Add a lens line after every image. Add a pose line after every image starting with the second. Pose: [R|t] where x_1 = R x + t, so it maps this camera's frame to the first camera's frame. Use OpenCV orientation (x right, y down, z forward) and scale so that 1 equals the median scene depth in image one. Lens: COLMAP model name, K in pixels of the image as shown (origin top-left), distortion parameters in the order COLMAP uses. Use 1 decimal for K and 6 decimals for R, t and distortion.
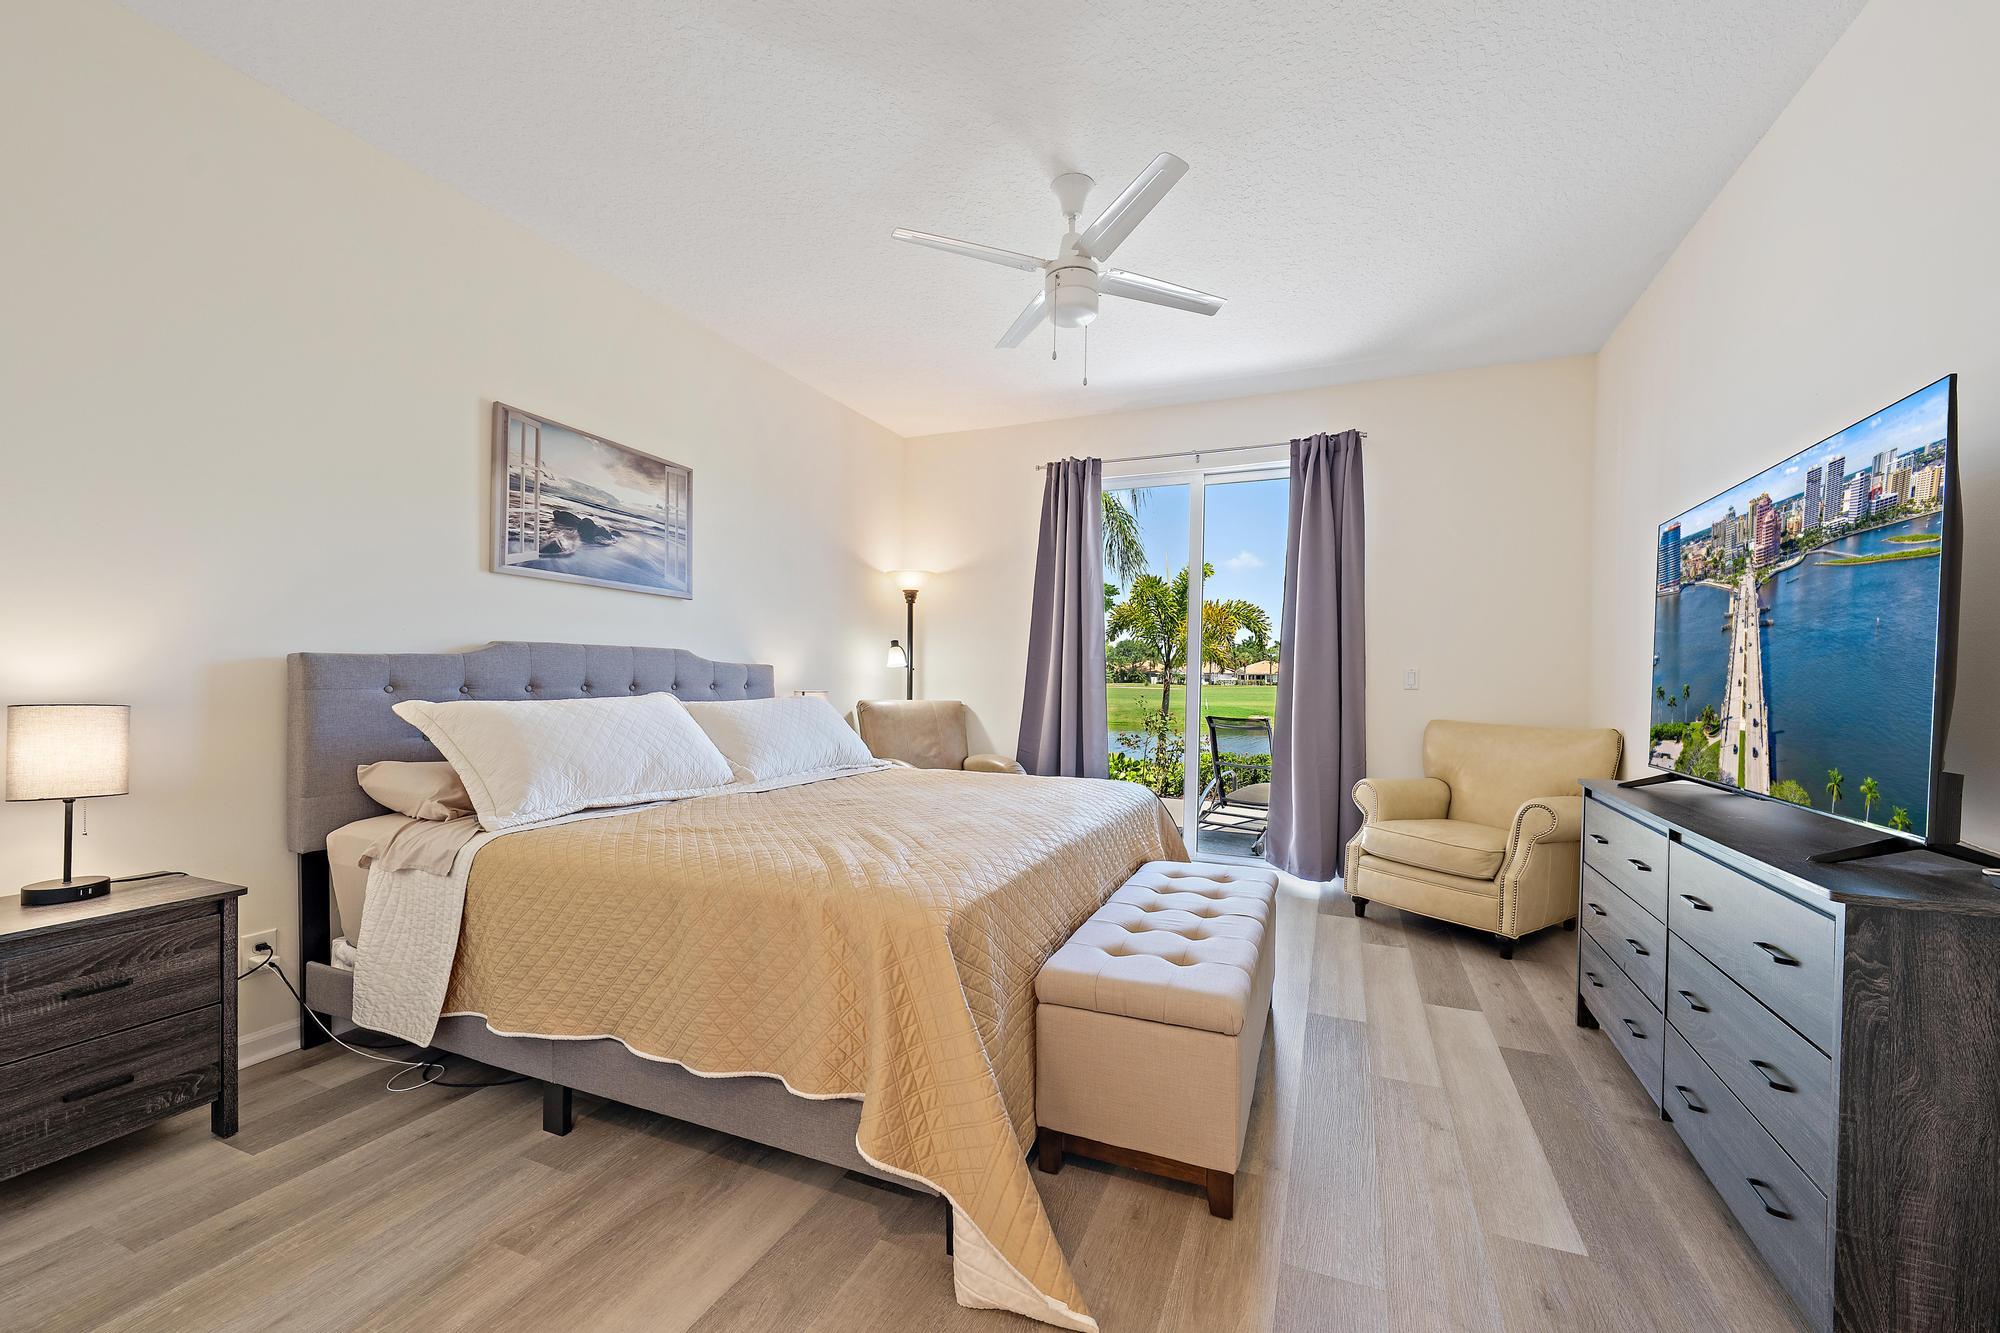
lens RADIAL K [[786.0, 0, 975.4], [0, 786.0, 679.4], [0, 0, 1]] dist [0.010564, -0.000019]
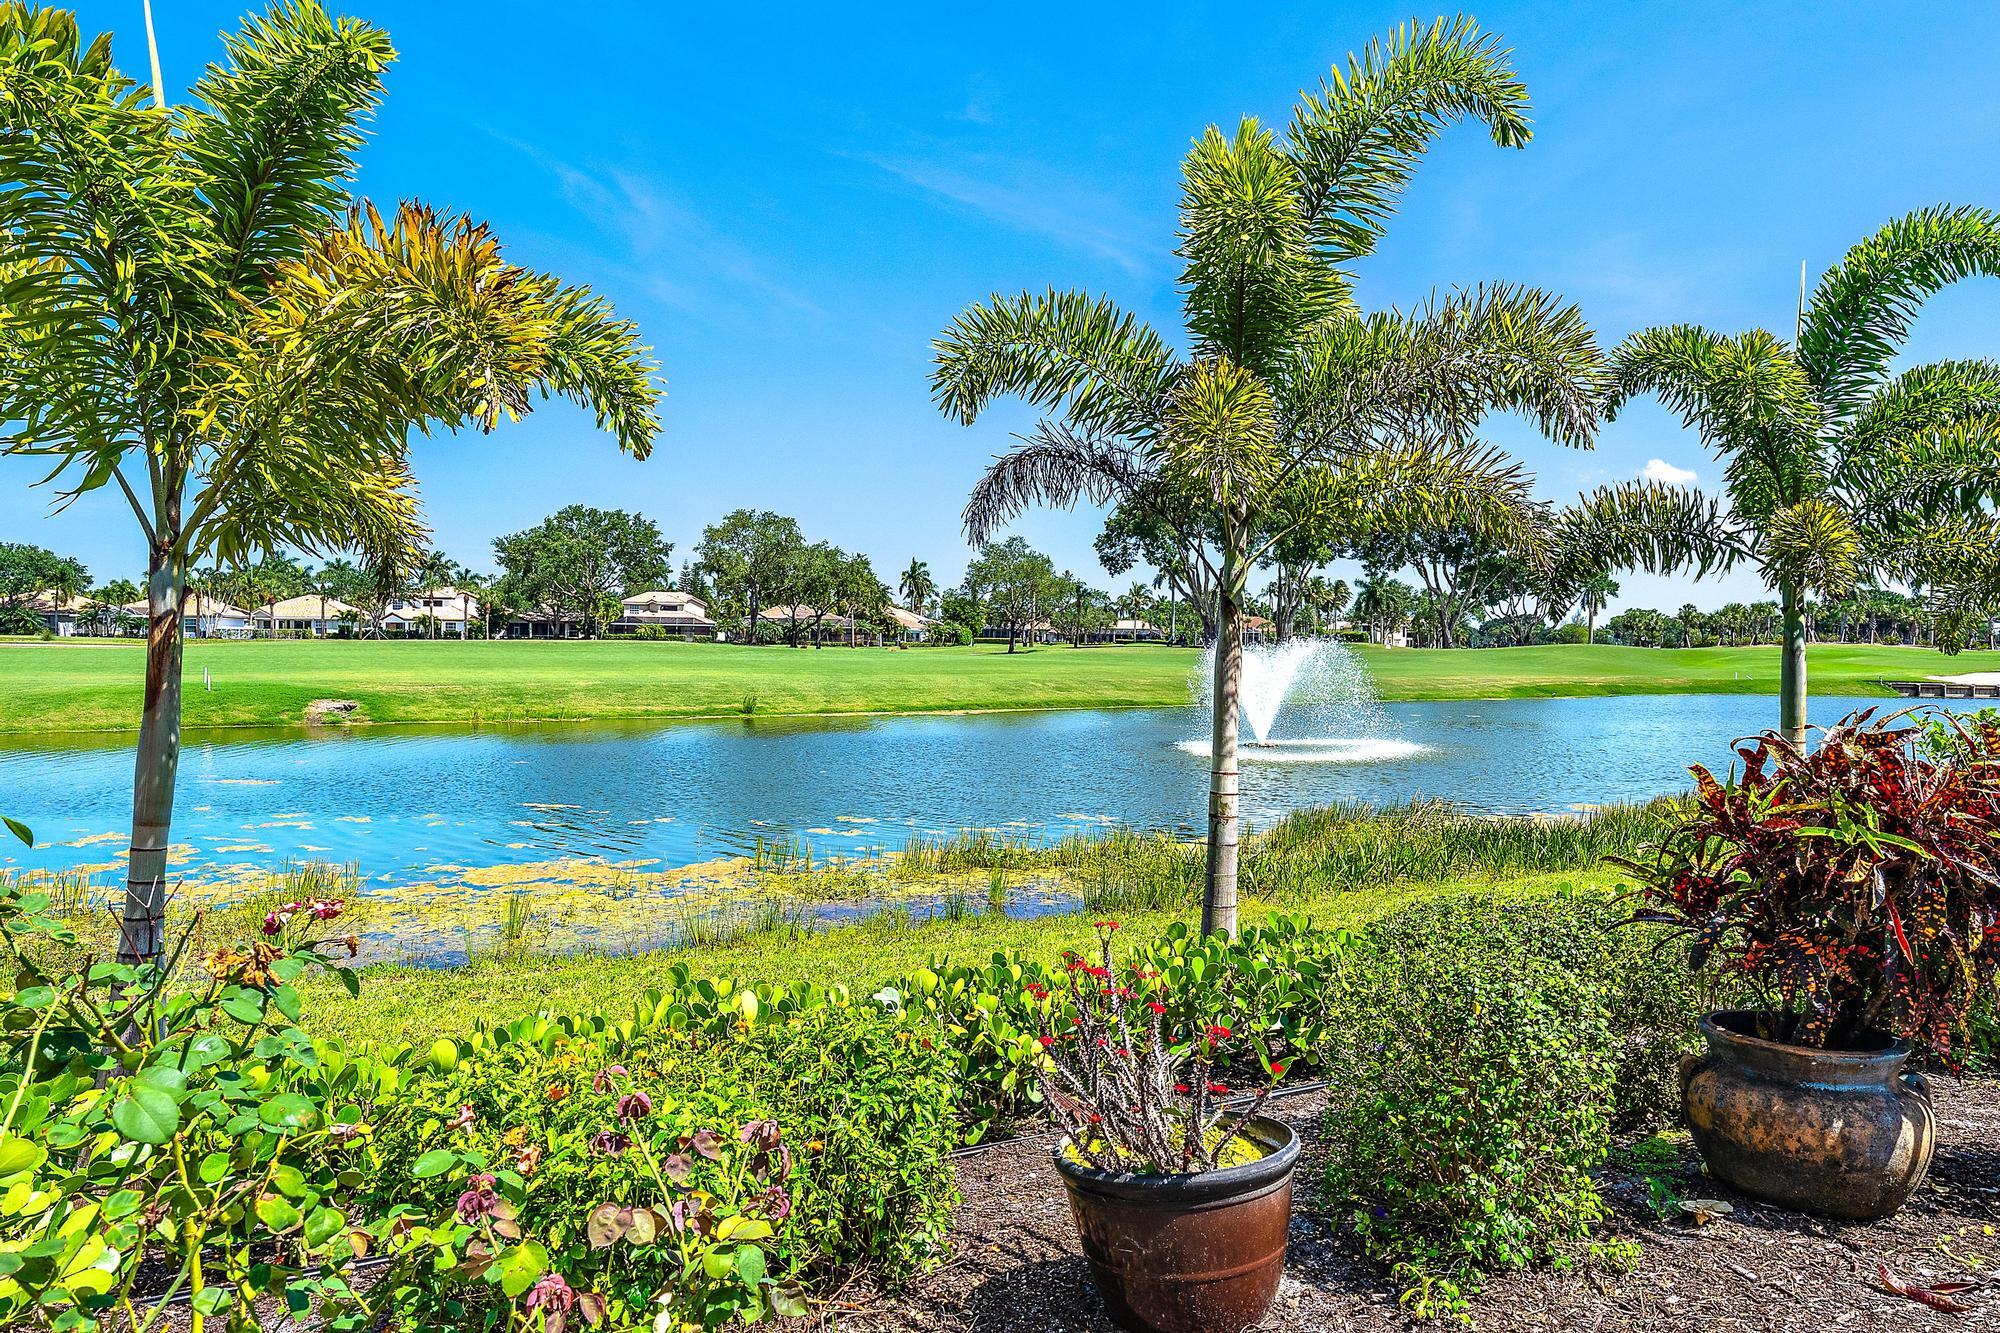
lens RADIAL K [[1222.9, 0, 1001.9], [0, 1222.9, 679.8], [0, 0, 1]] dist [0.000983, 0.001332]
pose [[0.640094, -0.028467, 0.767769, 0.338392], [-0.003063, 0.999211, 0.039603, 0.007636], [-0.768291, -0.027701, 0.639501, 1.515169]]
